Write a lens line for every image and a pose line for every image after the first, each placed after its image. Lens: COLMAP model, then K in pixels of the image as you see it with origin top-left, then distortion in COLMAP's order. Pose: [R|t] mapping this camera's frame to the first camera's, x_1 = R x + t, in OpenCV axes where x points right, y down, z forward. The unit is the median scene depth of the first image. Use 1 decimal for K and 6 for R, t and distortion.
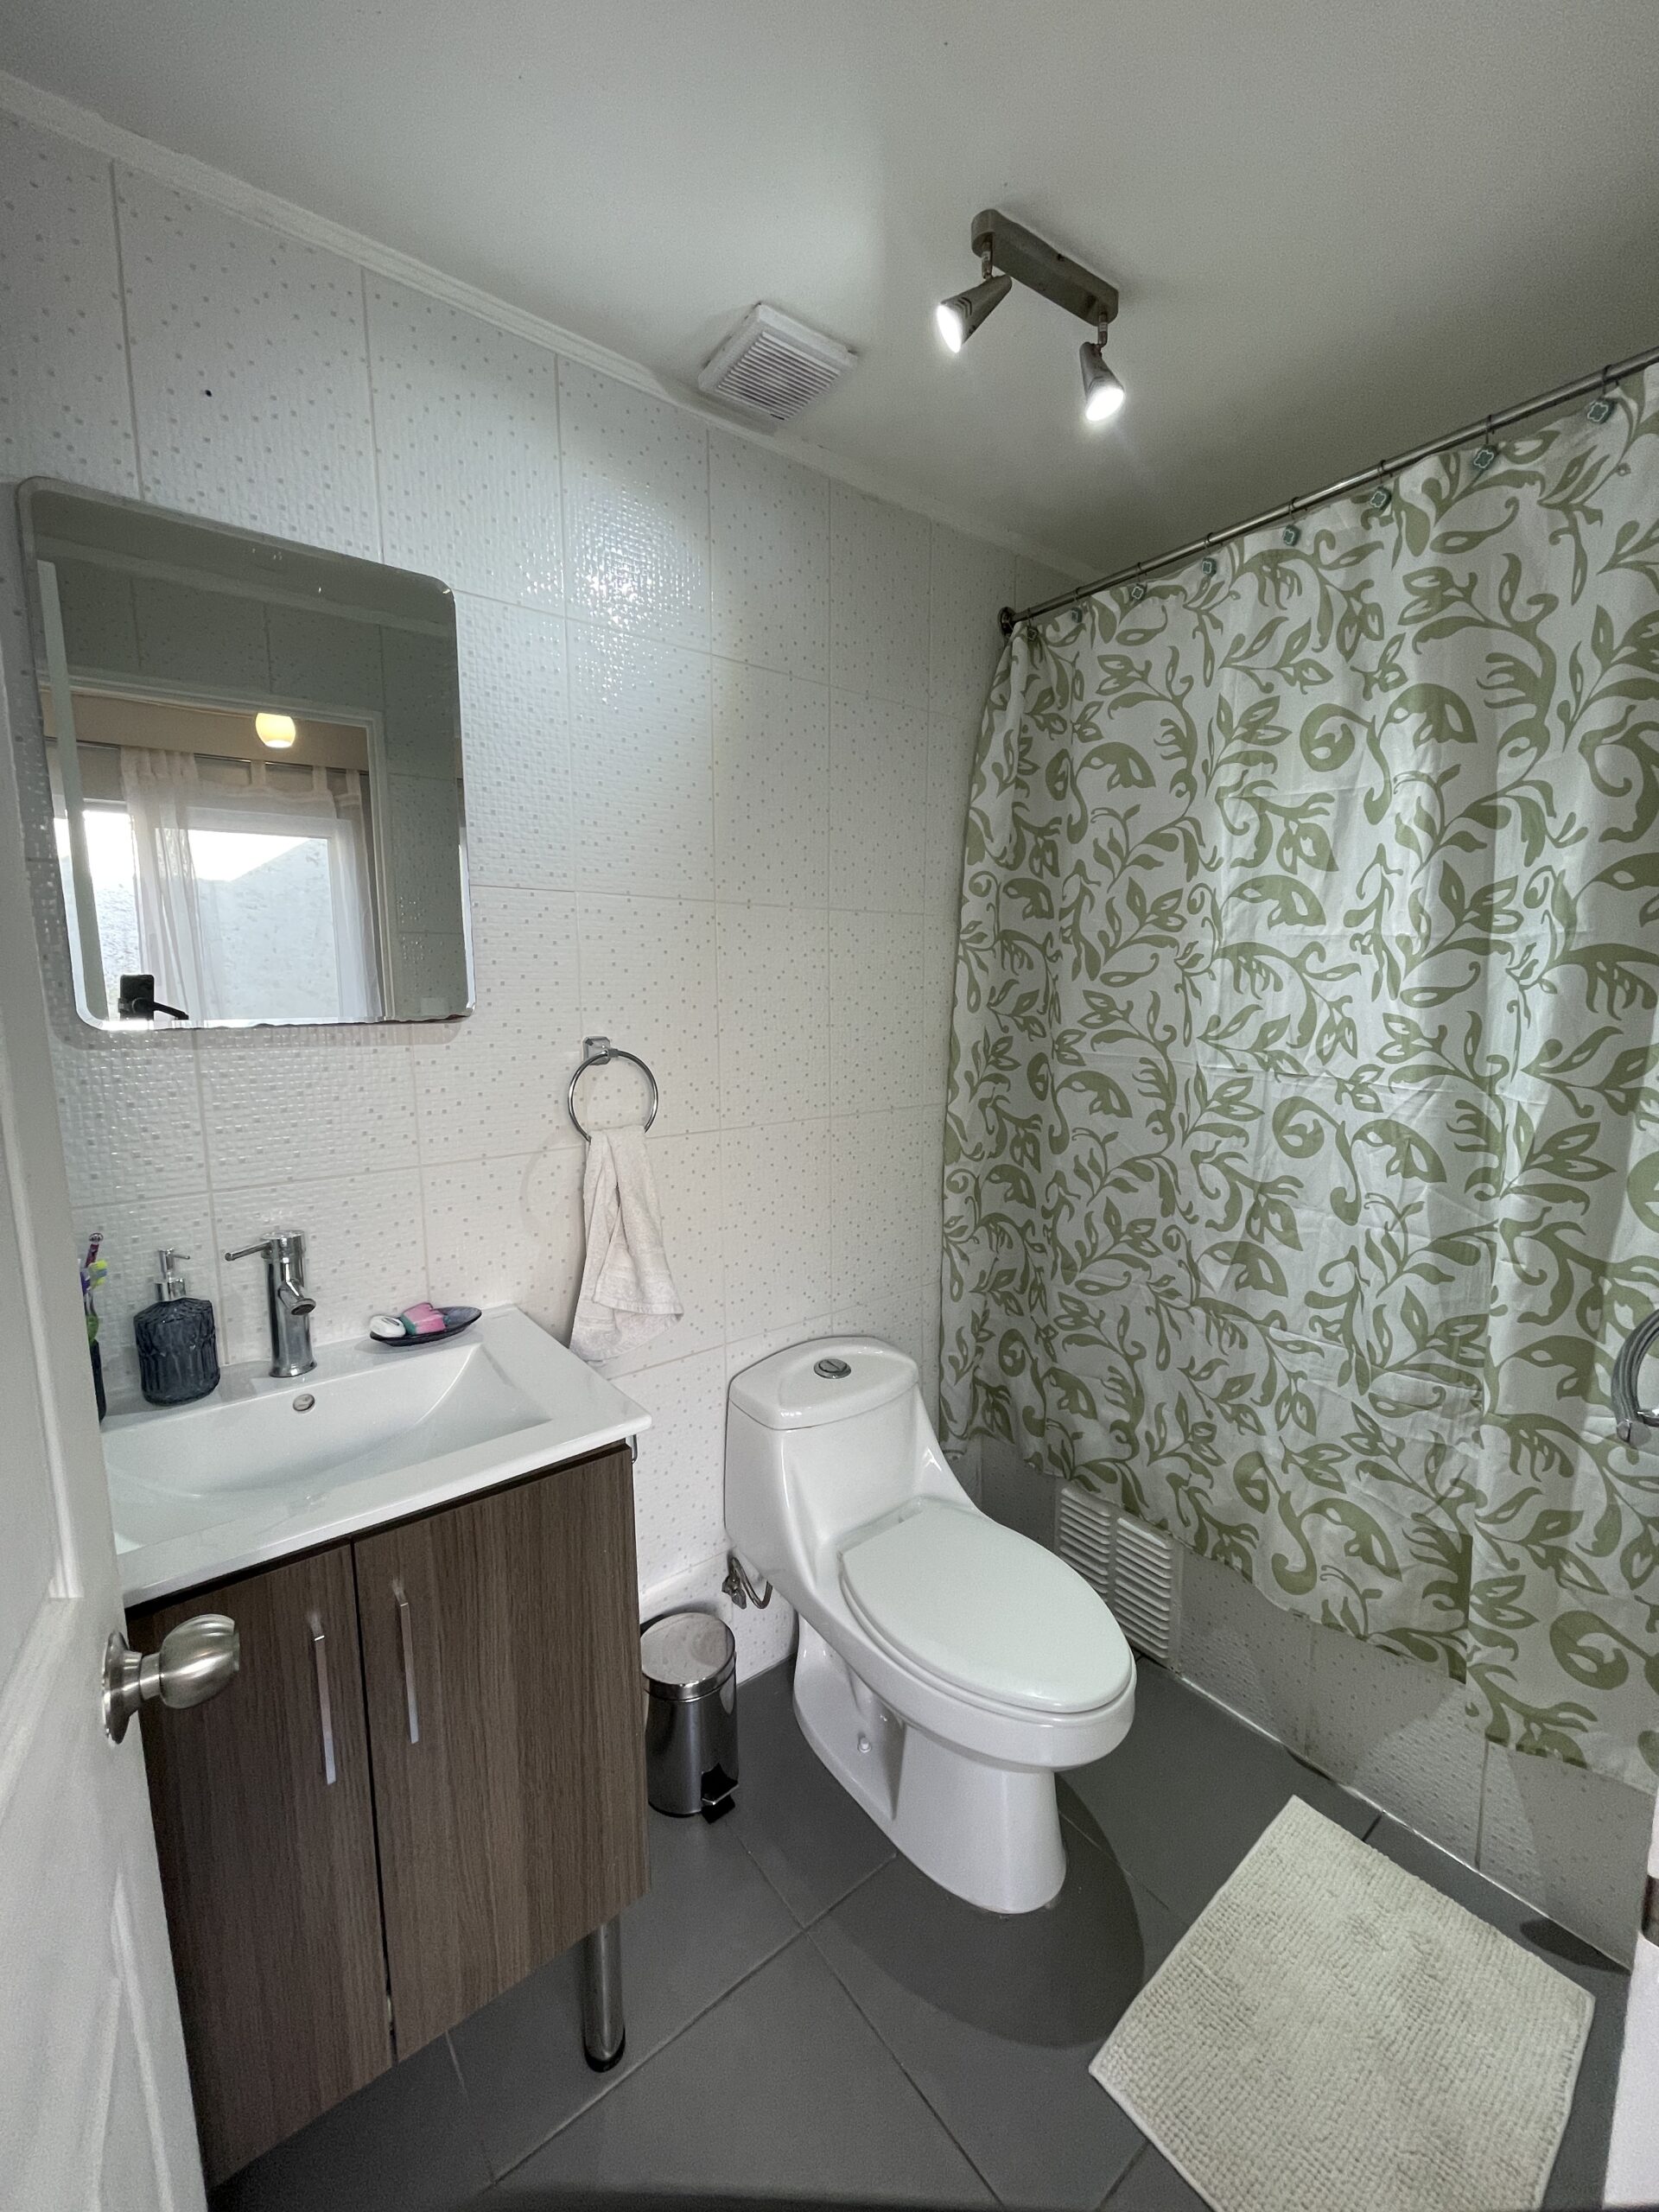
lens RADIAL K [[891.5, 0, 831.7], [0, 891.5, 1107.5], [0, 0, 1]] dist [-0.001849, 0.000393]
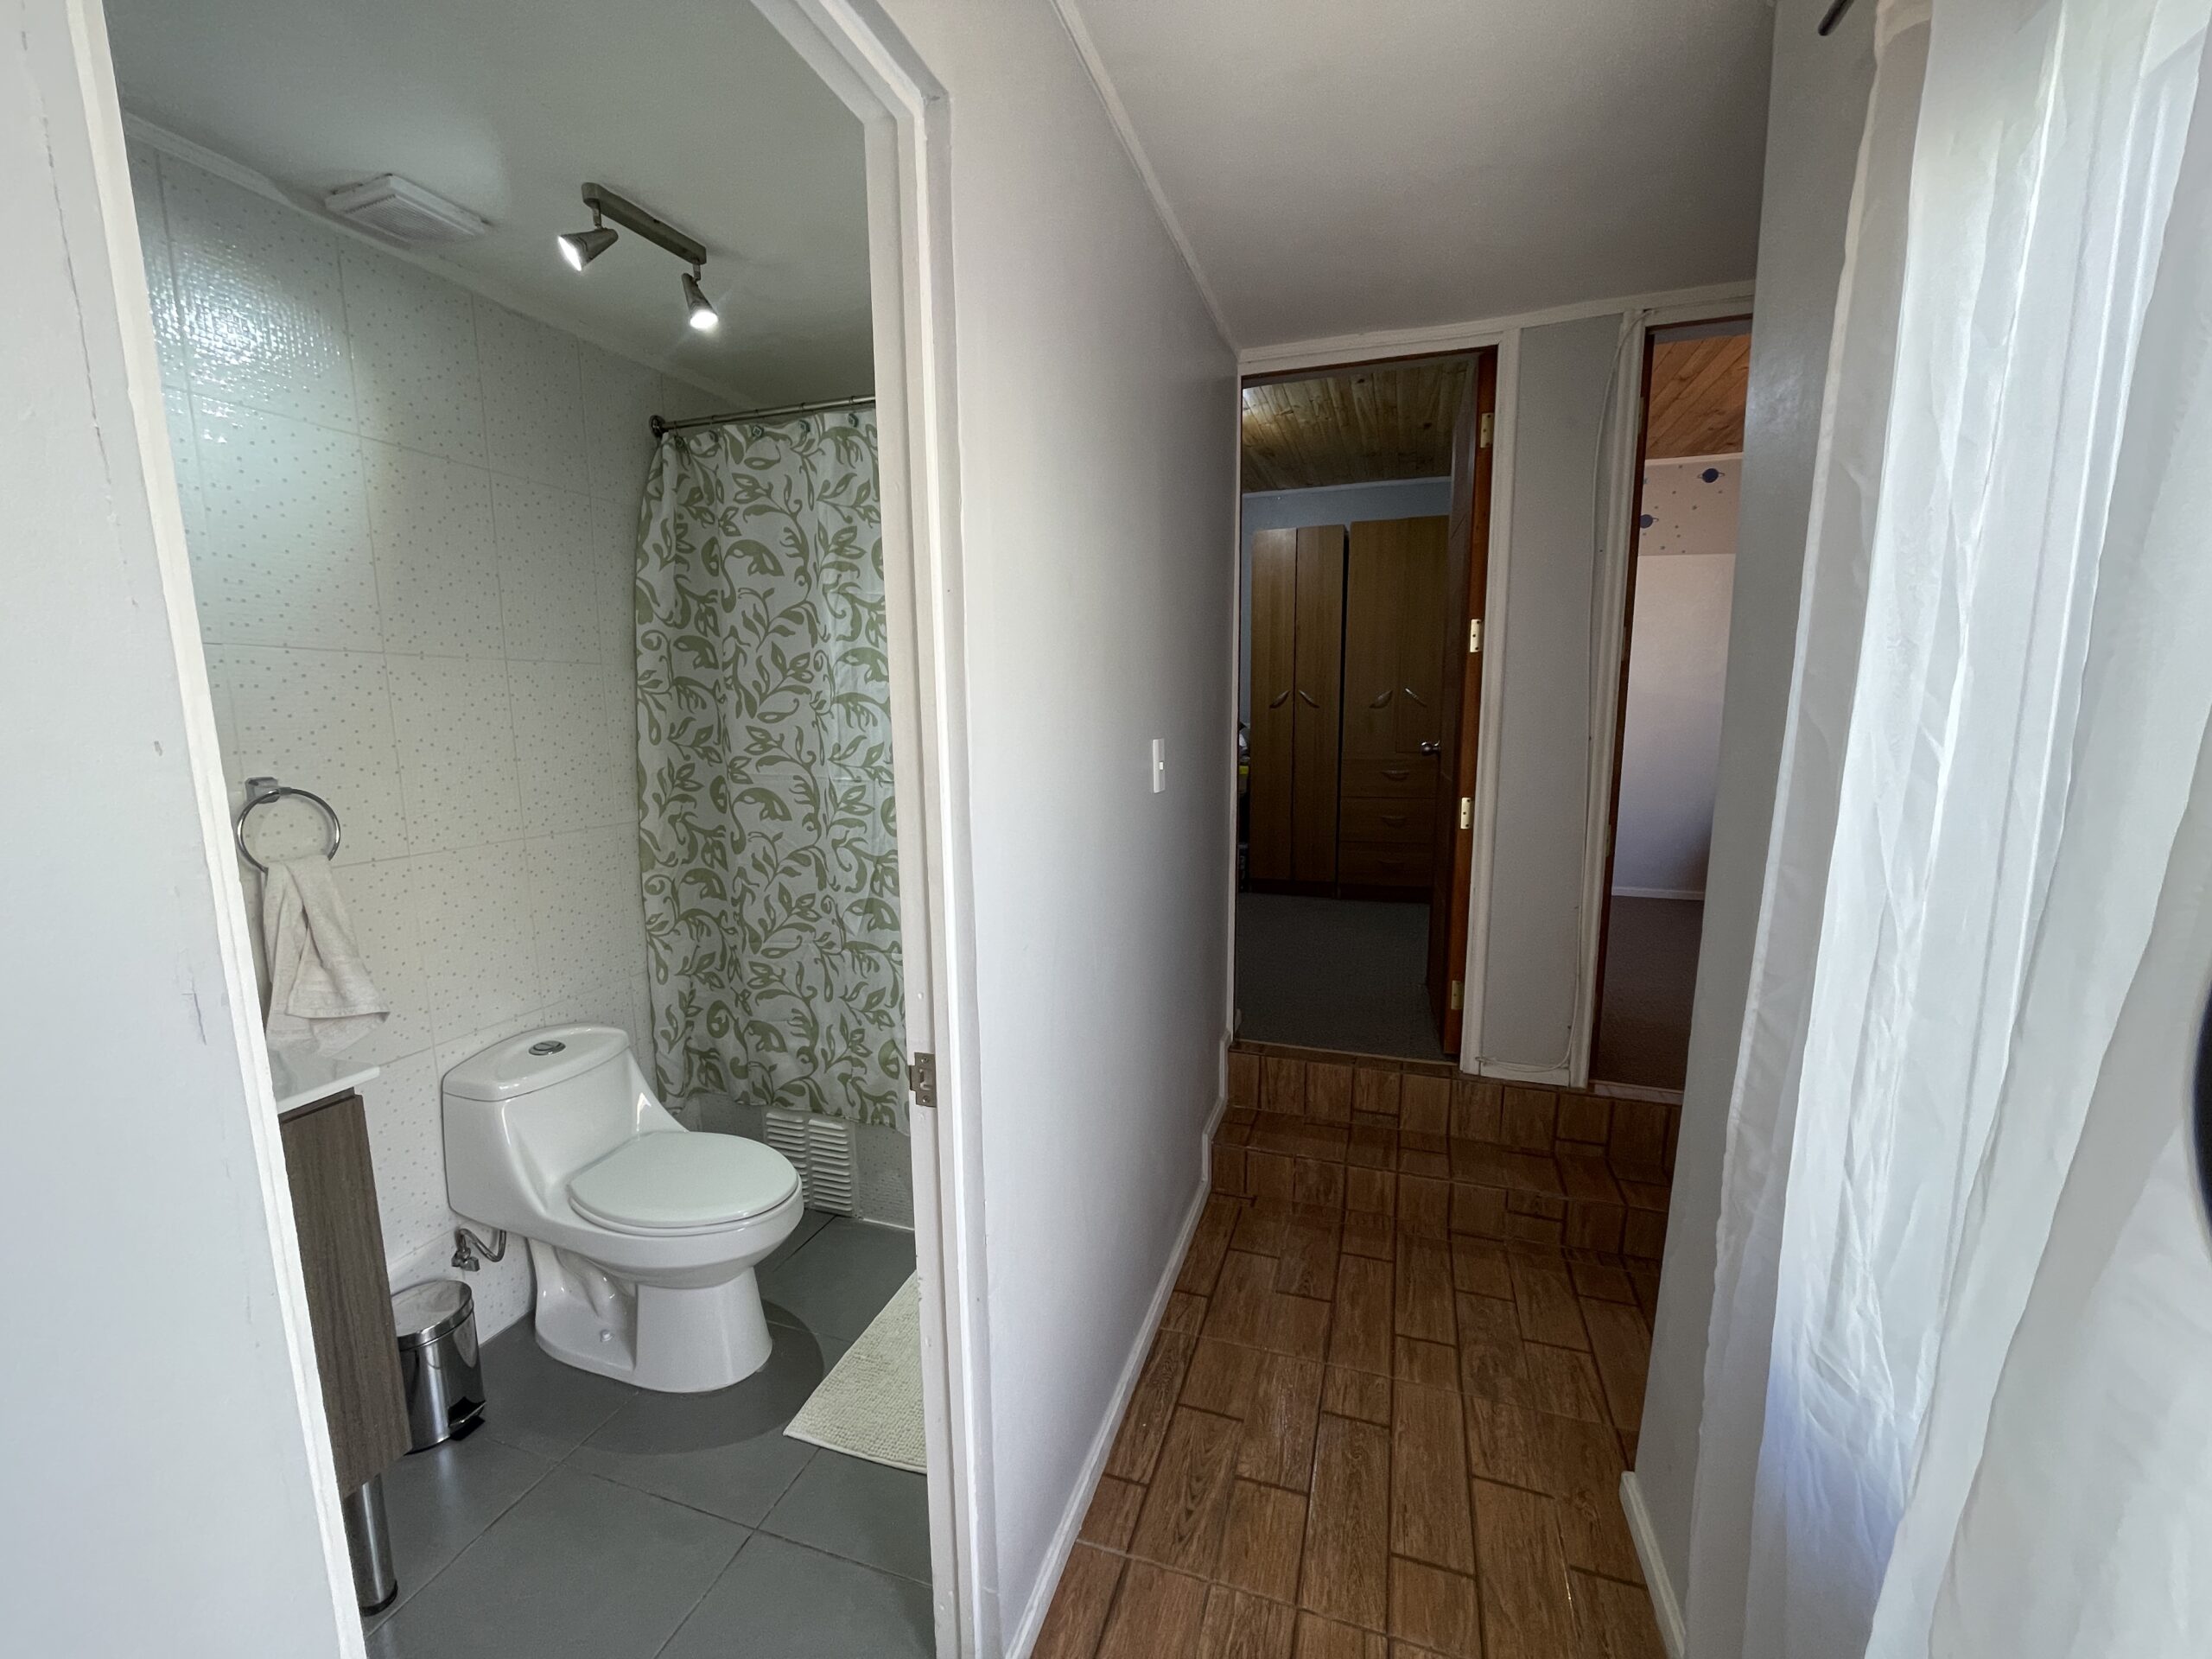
lens RADIAL K [[900.3, 0, 1105.4], [0, 900.3, 835.2], [0, 0, 1]] dist [0.000105, 0.000319]
pose [[0.838906, -0.080361, 0.538311, 0.002159], [0.079758, 0.996514, 0.024468, 0.039401], [-0.538400, 0.022408, 0.842391, -0.408352]]
